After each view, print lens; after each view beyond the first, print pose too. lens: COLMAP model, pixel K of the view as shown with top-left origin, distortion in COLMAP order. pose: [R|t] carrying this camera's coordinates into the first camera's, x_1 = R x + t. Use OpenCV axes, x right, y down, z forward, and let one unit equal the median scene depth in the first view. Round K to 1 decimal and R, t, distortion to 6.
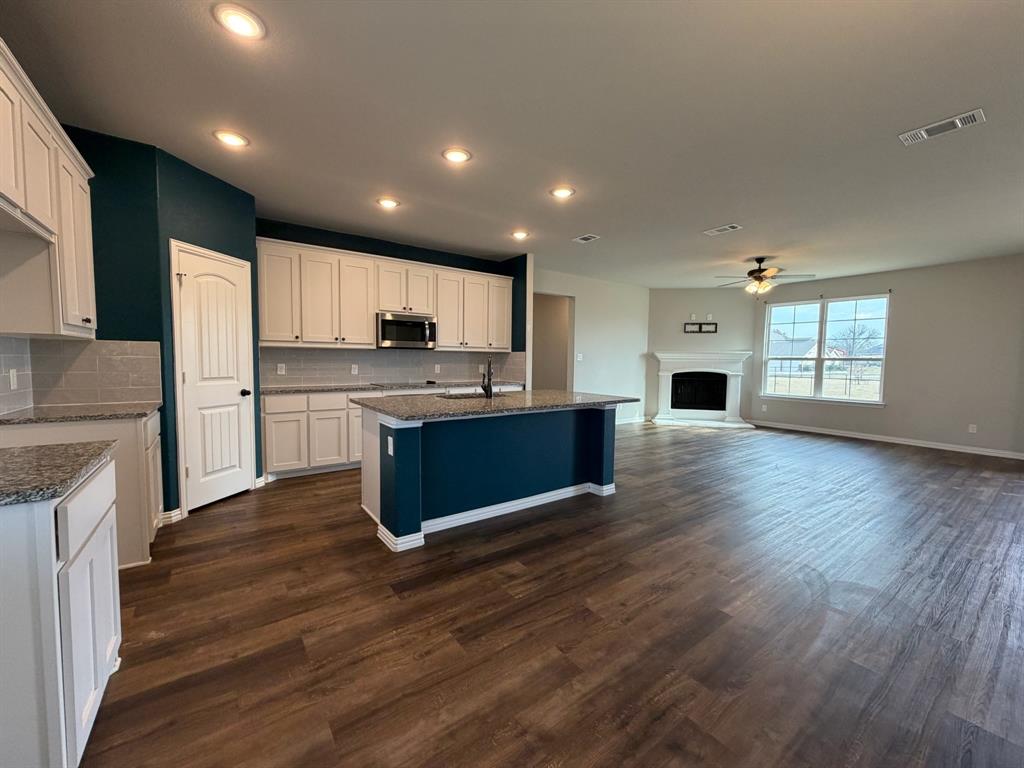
lens RADIAL K [[409.2, 0, 512.0], [0, 409.2, 384.0], [0, 0, 1]] dist [0.000115, 0.000084]
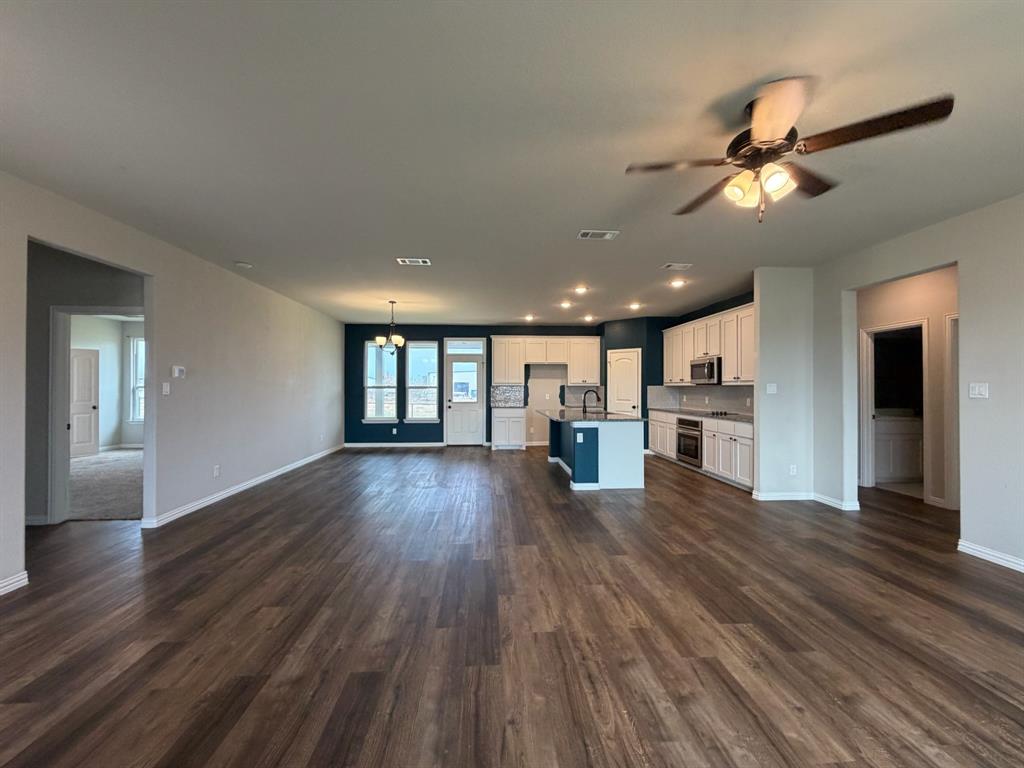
lens RADIAL K [[409.2, 0, 512.0], [0, 409.2, 384.0], [0, 0, 1]] dist [0.000115, 0.000084]
pose [[-0.527584, -0.018009, -0.849312, 0.722816], [-0.062095, 0.997918, 0.017412, -0.045661], [0.847230, 0.061924, -0.527604, 0.730328]]
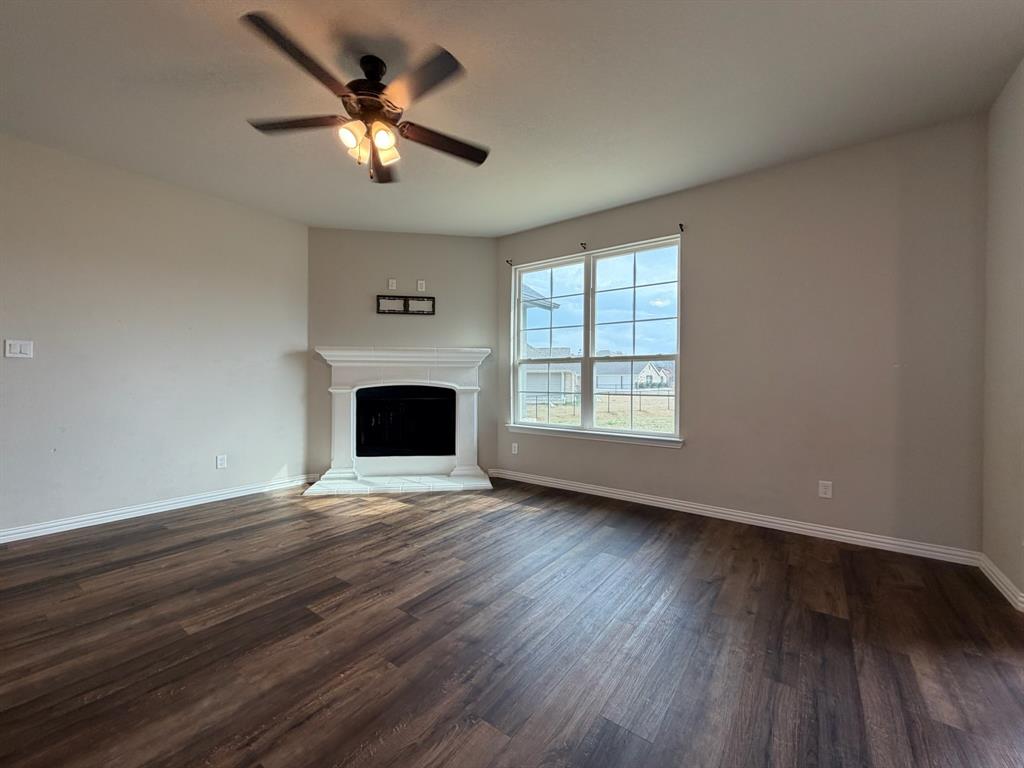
lens RADIAL K [[409.2, 0, 512.0], [0, 409.2, 384.0], [0, 0, 1]] dist [0.000115, 0.000084]
pose [[0.951684, -0.008689, 0.306958, 0.429032], [0.024374, 0.998583, -0.047305, -0.003160], [-0.306112, 0.052501, 0.950547, 0.447716]]
